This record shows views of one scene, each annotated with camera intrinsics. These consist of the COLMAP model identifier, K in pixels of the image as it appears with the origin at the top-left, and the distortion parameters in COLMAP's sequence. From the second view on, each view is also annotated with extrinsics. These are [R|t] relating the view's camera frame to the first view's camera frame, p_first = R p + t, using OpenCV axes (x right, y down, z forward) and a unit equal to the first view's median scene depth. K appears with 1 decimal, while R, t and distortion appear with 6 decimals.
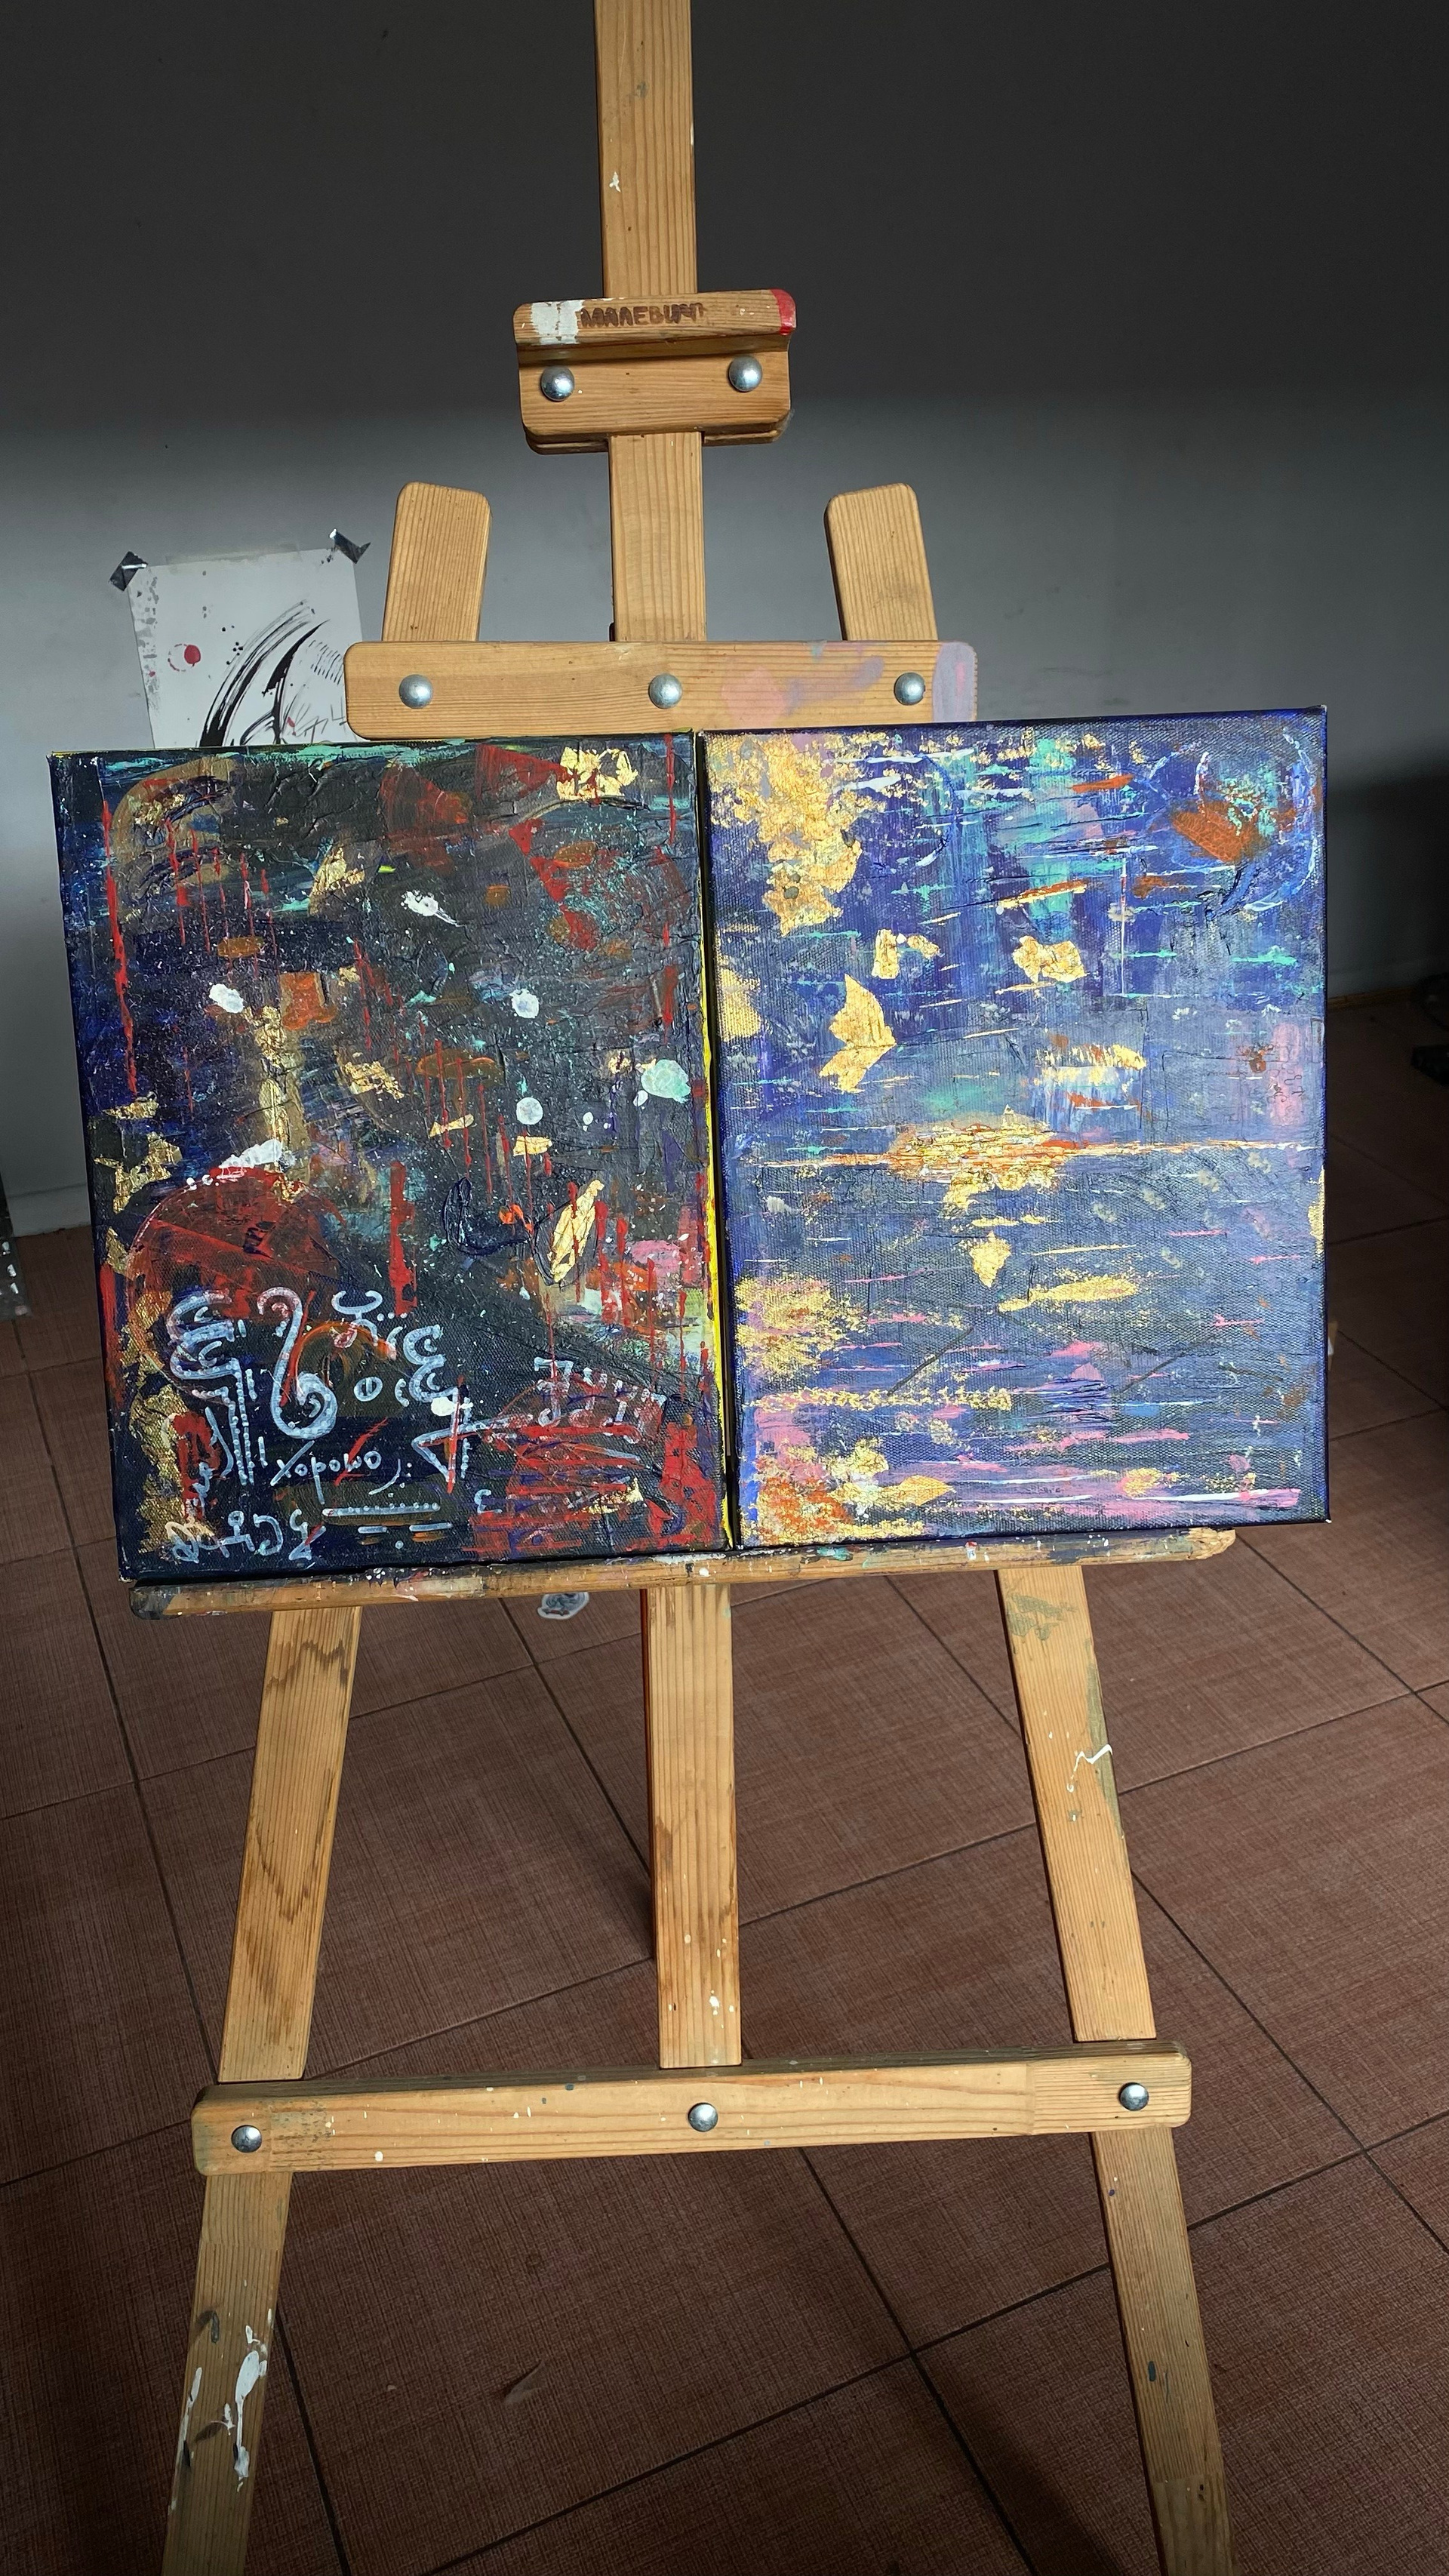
lens RADIAL K [[2057.3, 0, 712.8], [0, 2057.3, 1299.4], [0, 0, 1]] dist [0.001064, -0.003913]
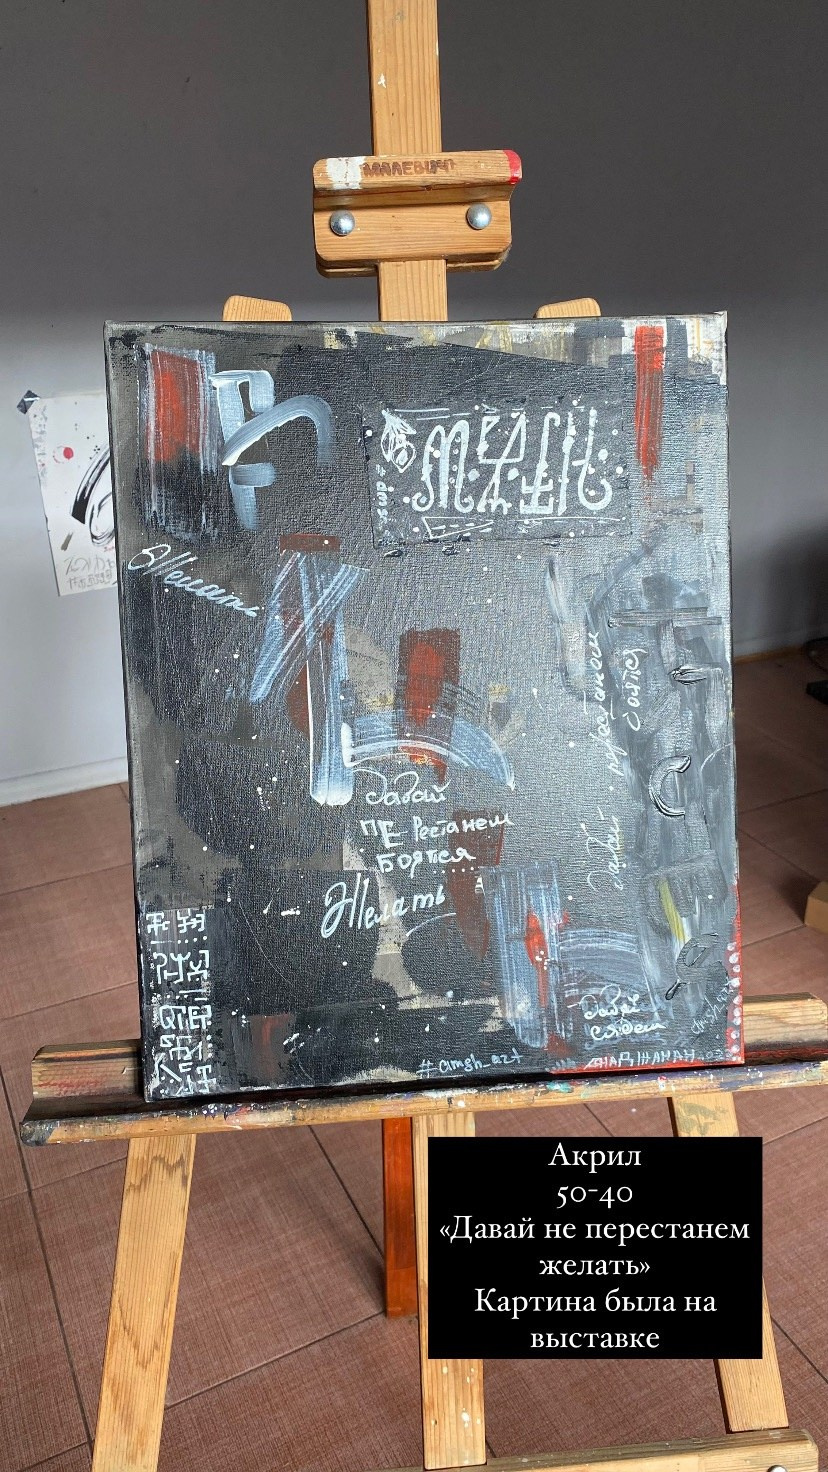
lens RADIAL K [[1175.7, 0, 407.3], [0, 1175.7, 742.5], [0, 0, 1]] dist [0.001064, -0.003913]
pose [[0.999254, -0.016804, 0.034764, -0.055561], [0.019242, 0.997287, -0.071047, -0.039915], [-0.033476, 0.071662, 0.996867, 0.212077]]
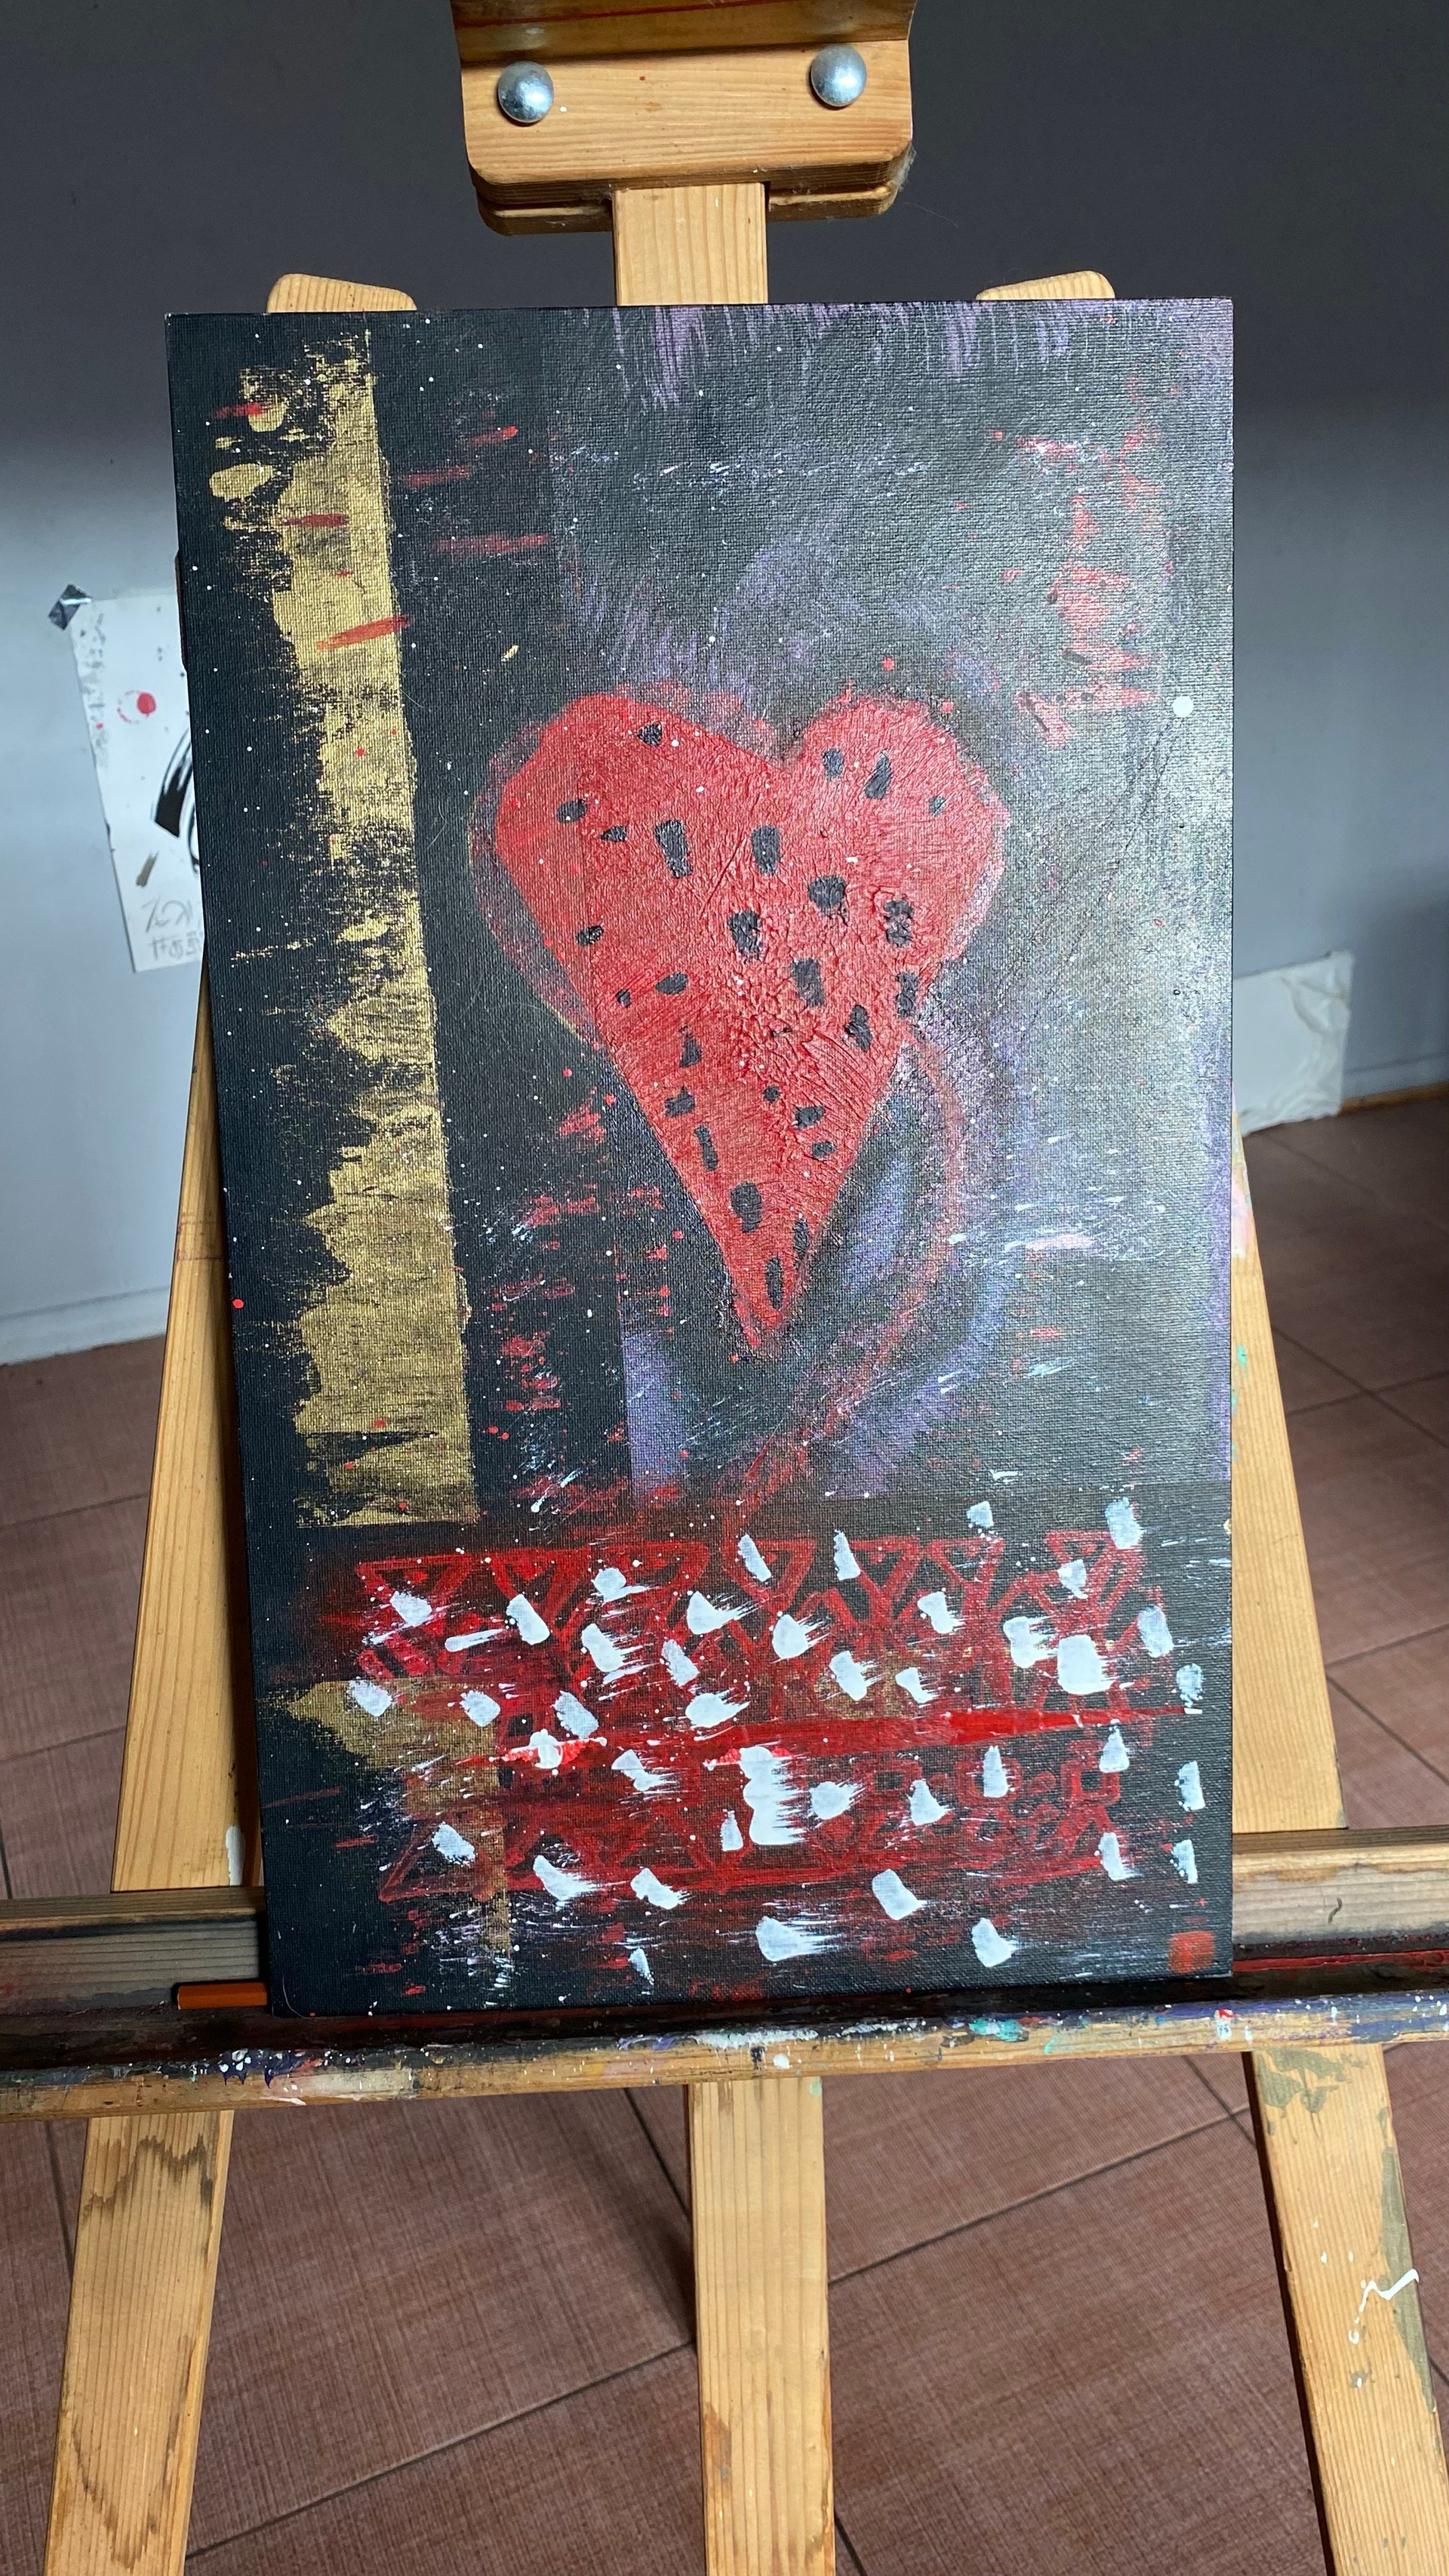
lens RADIAL K [[2050.4, 0, 720.6], [0, 2050.4, 1327.0], [0, 0, 1]] dist [0.000848, 0.000443]
pose [[0.999918, -0.008611, -0.009491, -0.013700], [0.008332, 0.999543, -0.029055, -0.058555], [0.009737, 0.028974, 0.999533, 0.353127]]
